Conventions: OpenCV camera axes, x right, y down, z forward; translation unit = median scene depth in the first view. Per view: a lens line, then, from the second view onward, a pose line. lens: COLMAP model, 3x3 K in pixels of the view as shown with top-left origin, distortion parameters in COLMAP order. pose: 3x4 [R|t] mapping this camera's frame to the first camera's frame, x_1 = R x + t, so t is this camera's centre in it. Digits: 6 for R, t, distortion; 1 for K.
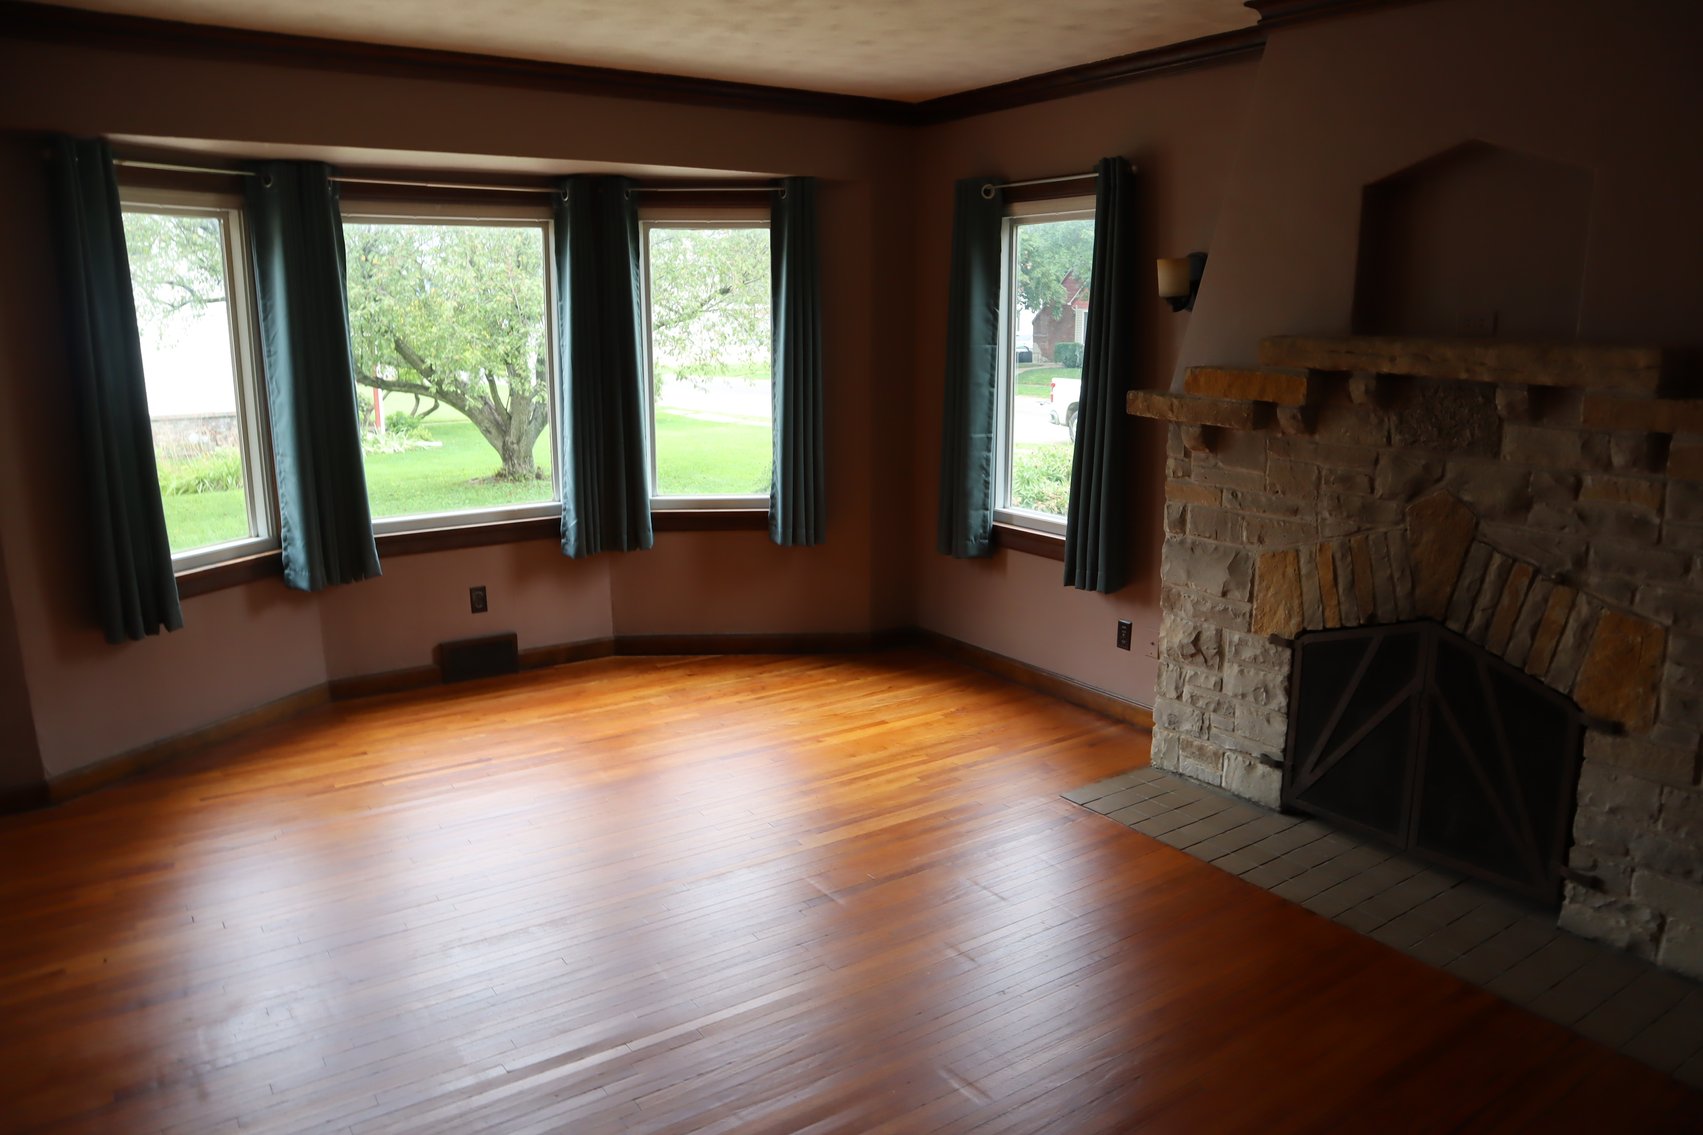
lens RADIAL K [[1193.9, 0, 849.4], [0, 1193.9, 569.6], [0, 0, 1]] dist [-0.086451, -0.003219]
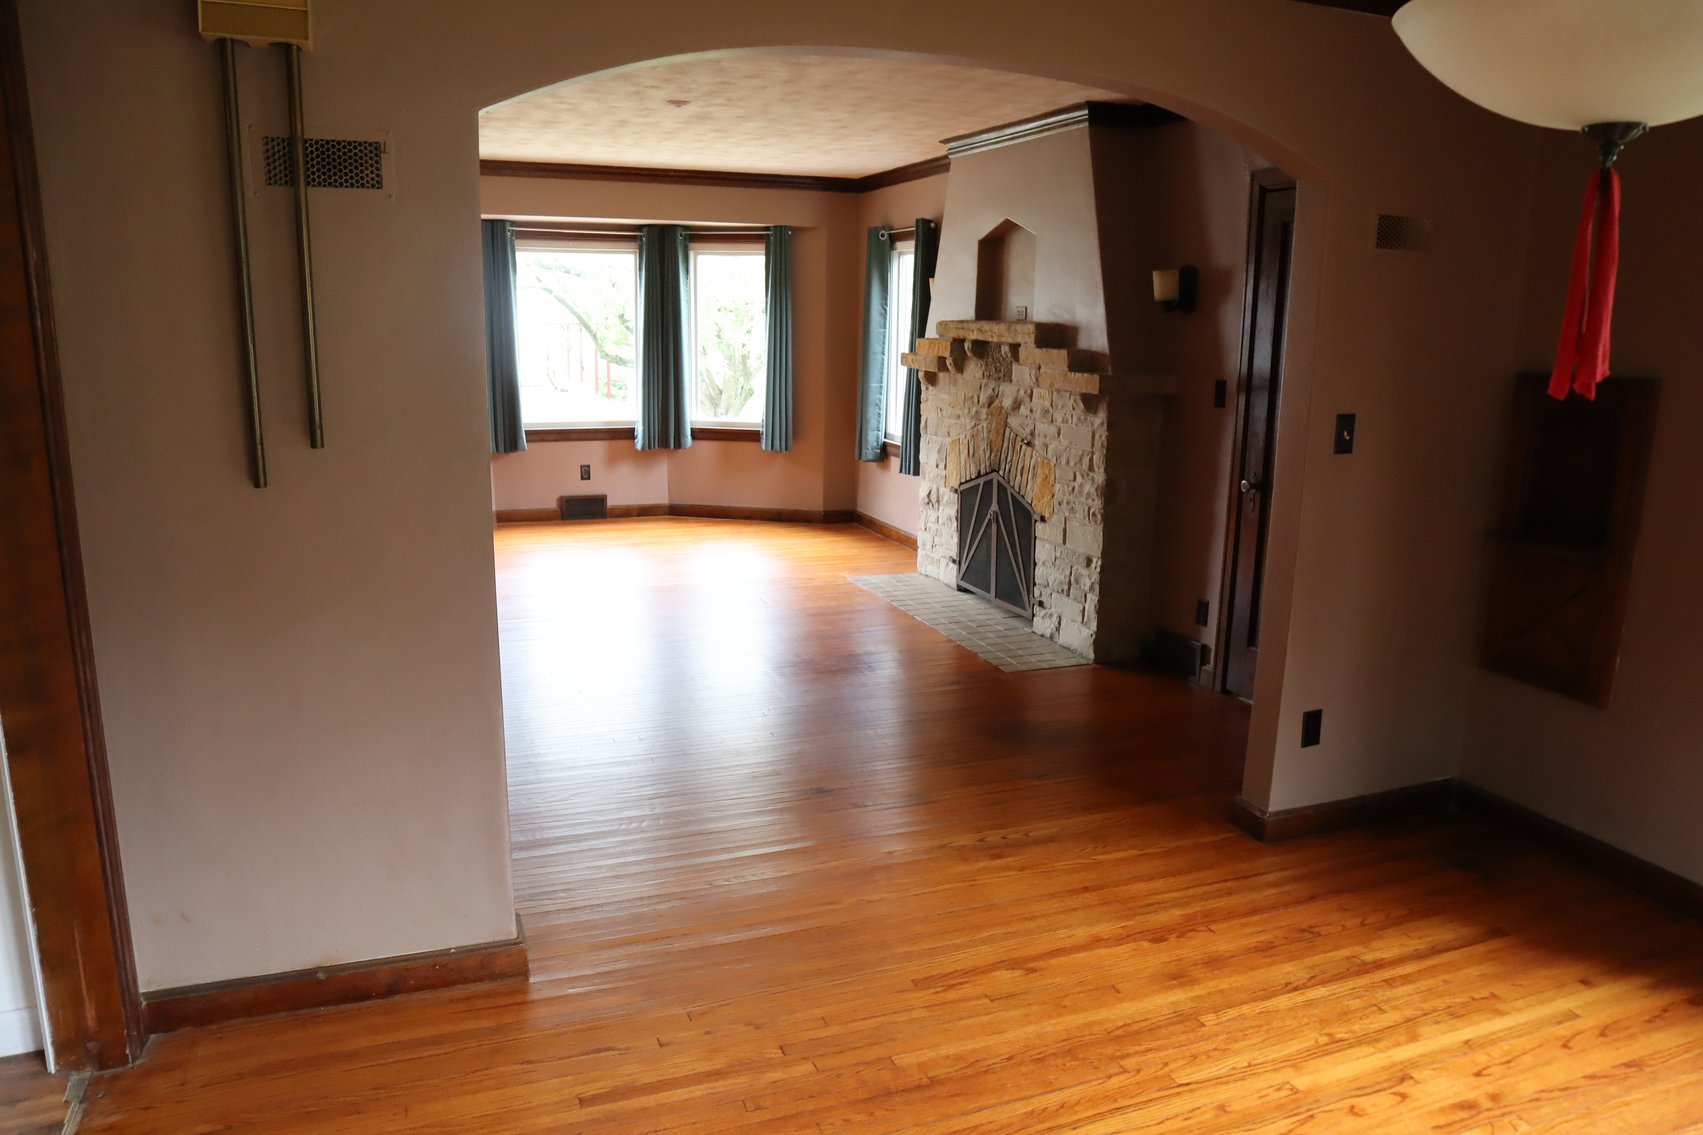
lens RADIAL K [[1193.9, 0, 852.9], [0, 1193.9, 566.4], [0, 0, 1]] dist [-0.086451, -0.003219]
pose [[0.973379, 0.065537, -0.219631, 0.570537], [-0.066490, 0.997782, 0.003058, 0.165962], [0.219344, 0.011627, 0.975578, -0.740792]]
